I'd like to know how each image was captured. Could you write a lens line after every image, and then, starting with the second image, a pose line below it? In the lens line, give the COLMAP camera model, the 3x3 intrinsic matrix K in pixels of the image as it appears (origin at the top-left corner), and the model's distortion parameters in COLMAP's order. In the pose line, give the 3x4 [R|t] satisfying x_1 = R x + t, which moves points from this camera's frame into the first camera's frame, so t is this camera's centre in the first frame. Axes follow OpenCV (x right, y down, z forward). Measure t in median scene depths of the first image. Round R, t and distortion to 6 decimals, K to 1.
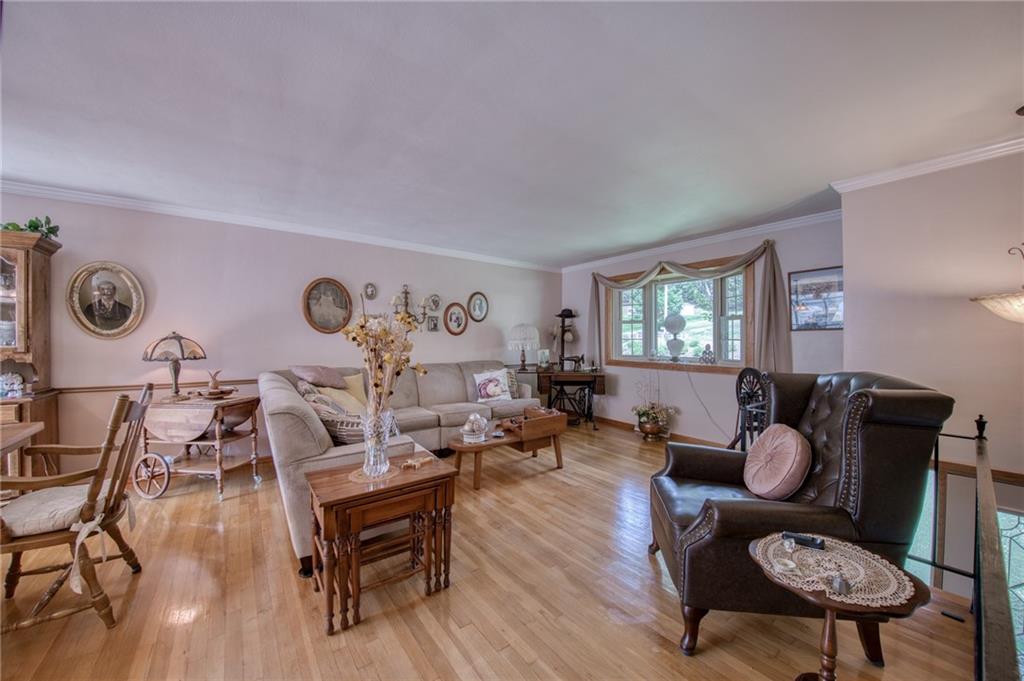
lens RADIAL K [[363.9, 0, 512.0], [0, 363.9, 340.5], [0, 0, 1]] dist [-0.037827, -0.000020]
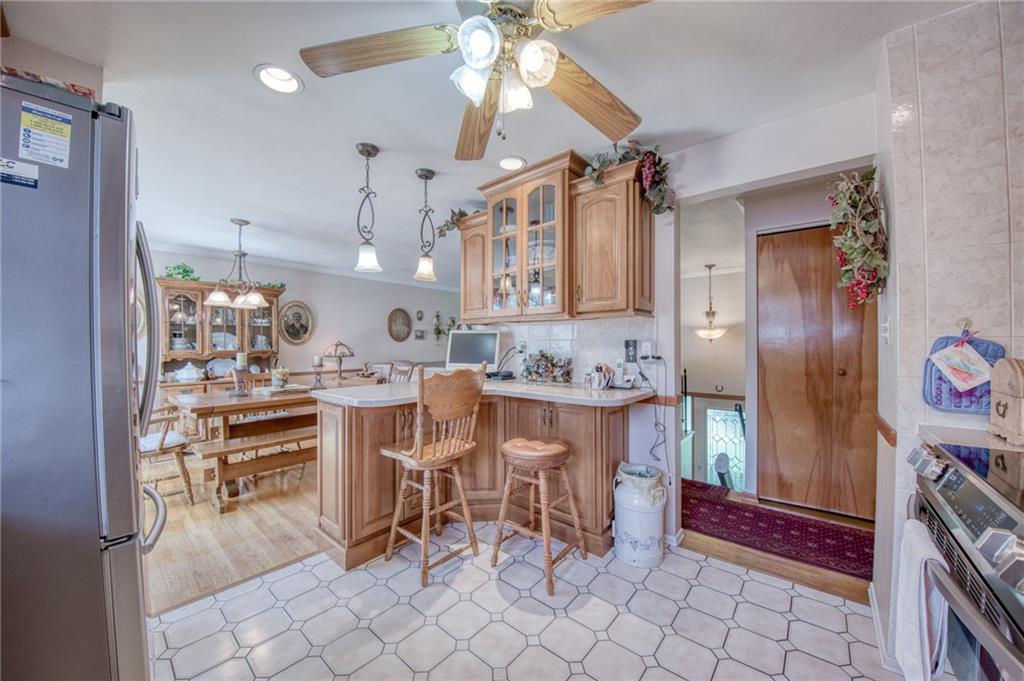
lens RADIAL K [[363.9, 0, 512.0], [0, 363.9, 340.5], [0, 0, 1]] dist [-0.037827, -0.000020]
pose [[0.974852, 0.001850, 0.222846, -0.489960], [0.000809, 0.999930, -0.011841, -0.005710], [-0.222852, 0.011723, 0.974782, -0.964681]]
